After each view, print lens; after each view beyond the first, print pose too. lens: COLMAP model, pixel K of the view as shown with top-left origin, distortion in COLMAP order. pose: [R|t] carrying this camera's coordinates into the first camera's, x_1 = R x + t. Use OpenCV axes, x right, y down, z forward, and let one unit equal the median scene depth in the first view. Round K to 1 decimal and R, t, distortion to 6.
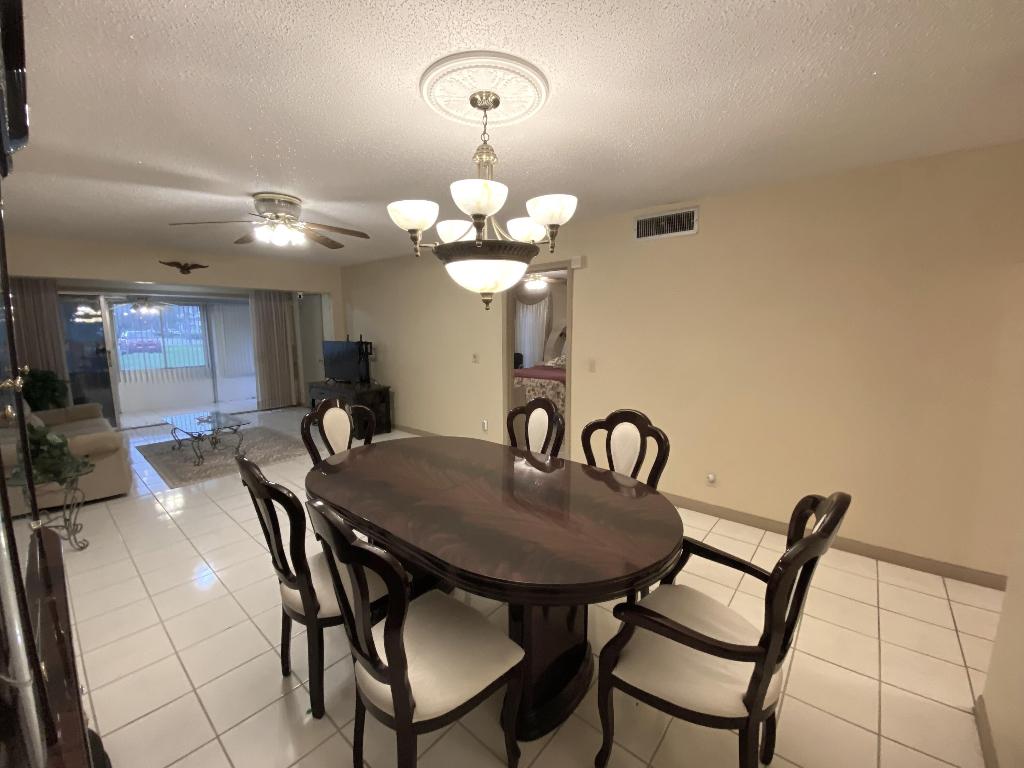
lens RADIAL K [[415.1, 0, 508.3], [0, 415.1, 386.9], [0, 0, 1]] dist [0.000254, -0.000063]
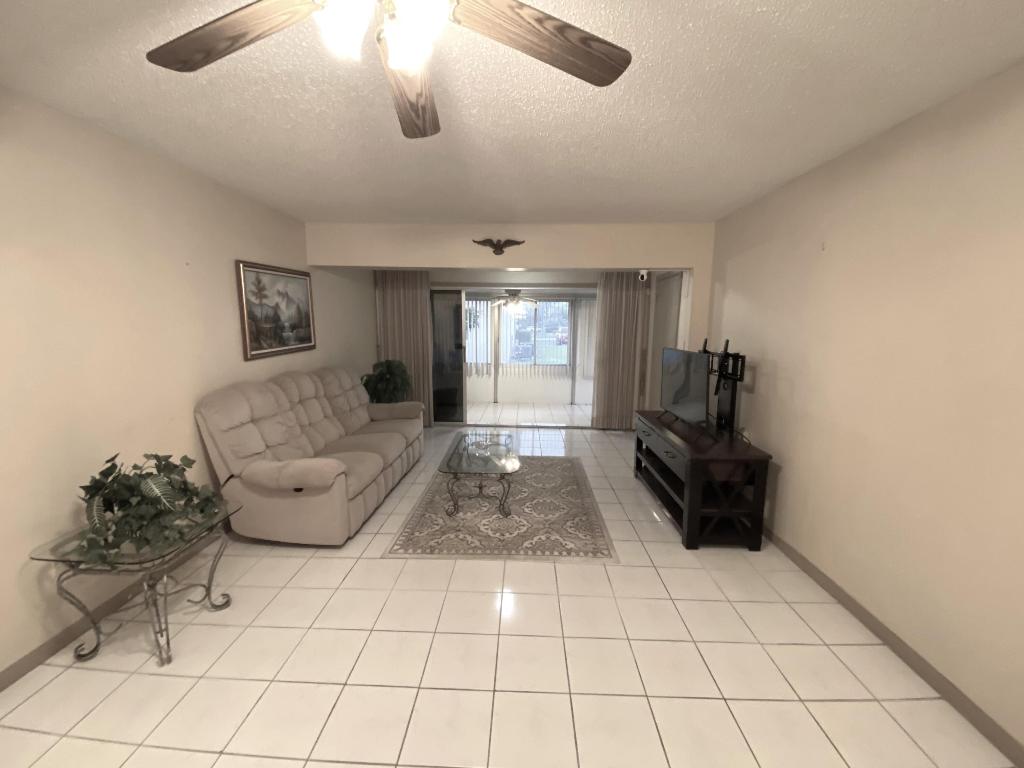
lens RADIAL K [[415.1, 0, 508.3], [0, 415.1, 386.9], [0, 0, 1]] dist [0.000254, -0.000063]
pose [[0.617532, 0.125032, -0.776545, -0.110154], [-0.120016, 0.990702, 0.064074, -0.065189], [0.777336, 0.053630, 0.626796, 0.450133]]
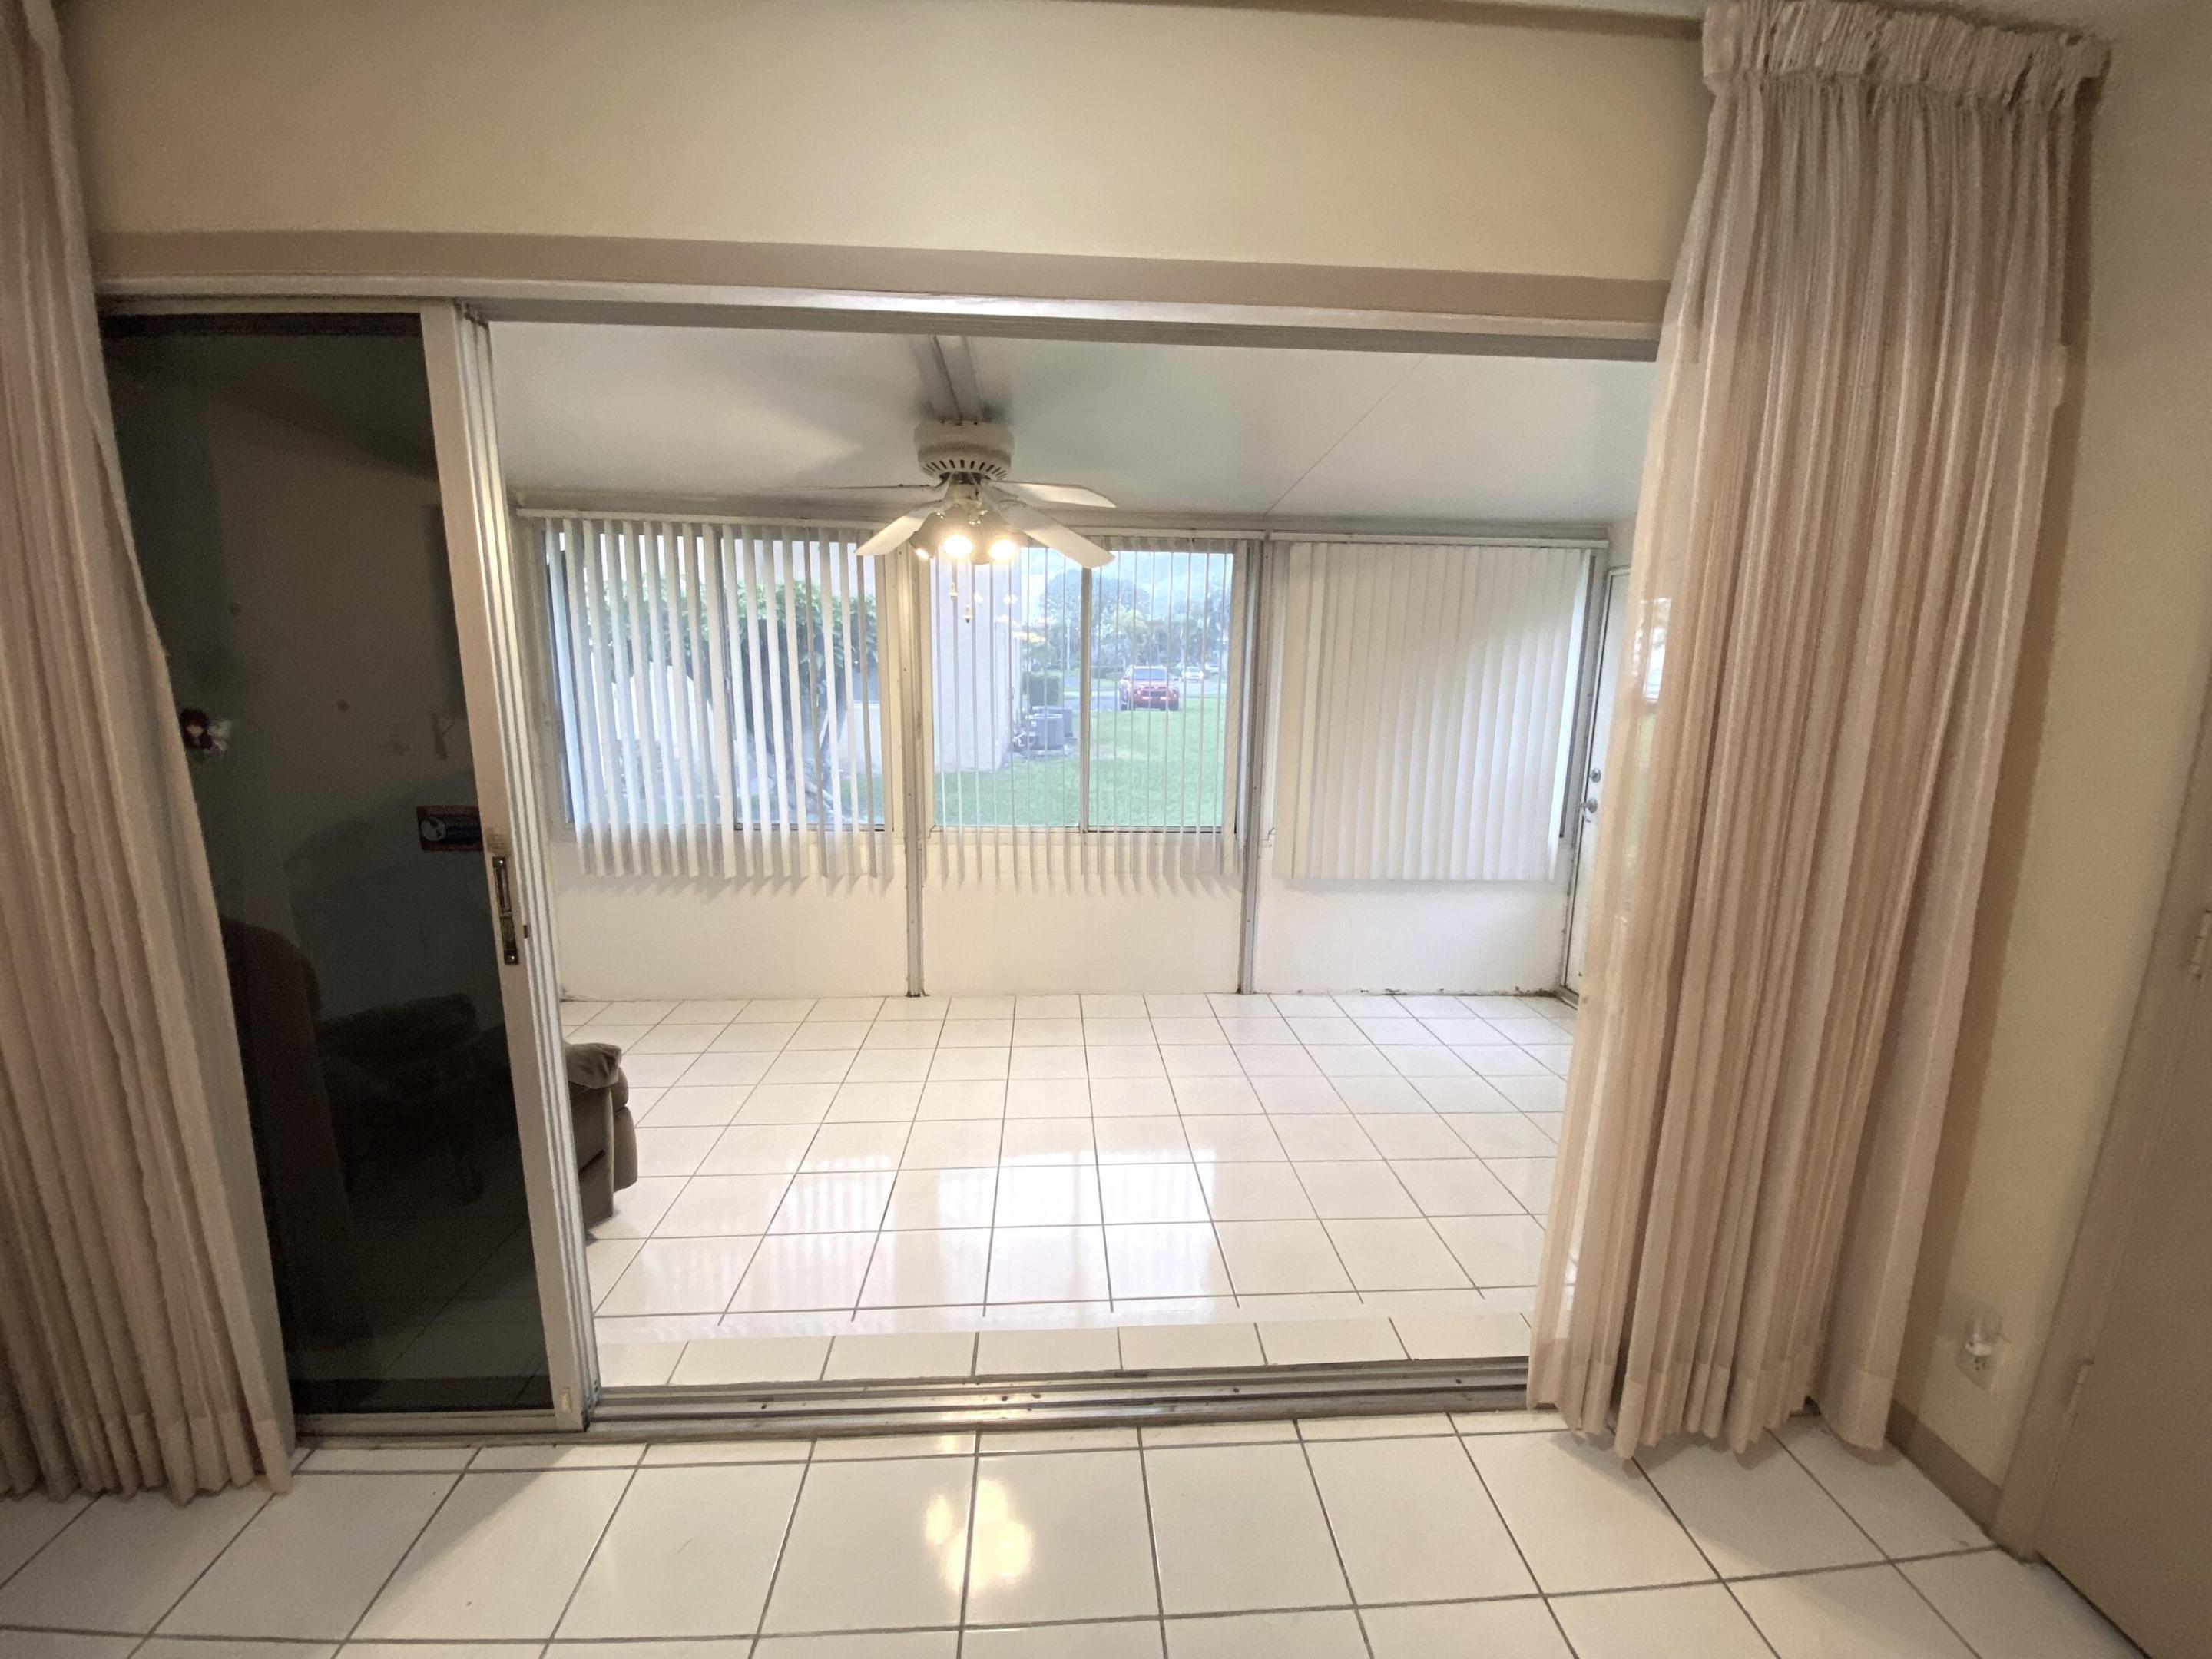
lens RADIAL K [[874.7, 0, 1104.2], [0, 874.7, 759.4], [0, 0, 1]] dist [0.000295, -0.013869]
pose [[0.696628, 0.099950, -0.710436, -0.649080], [-0.126556, 0.991839, 0.015444, -0.125865], [0.706182, 0.079151, 0.703592, 0.907022]]
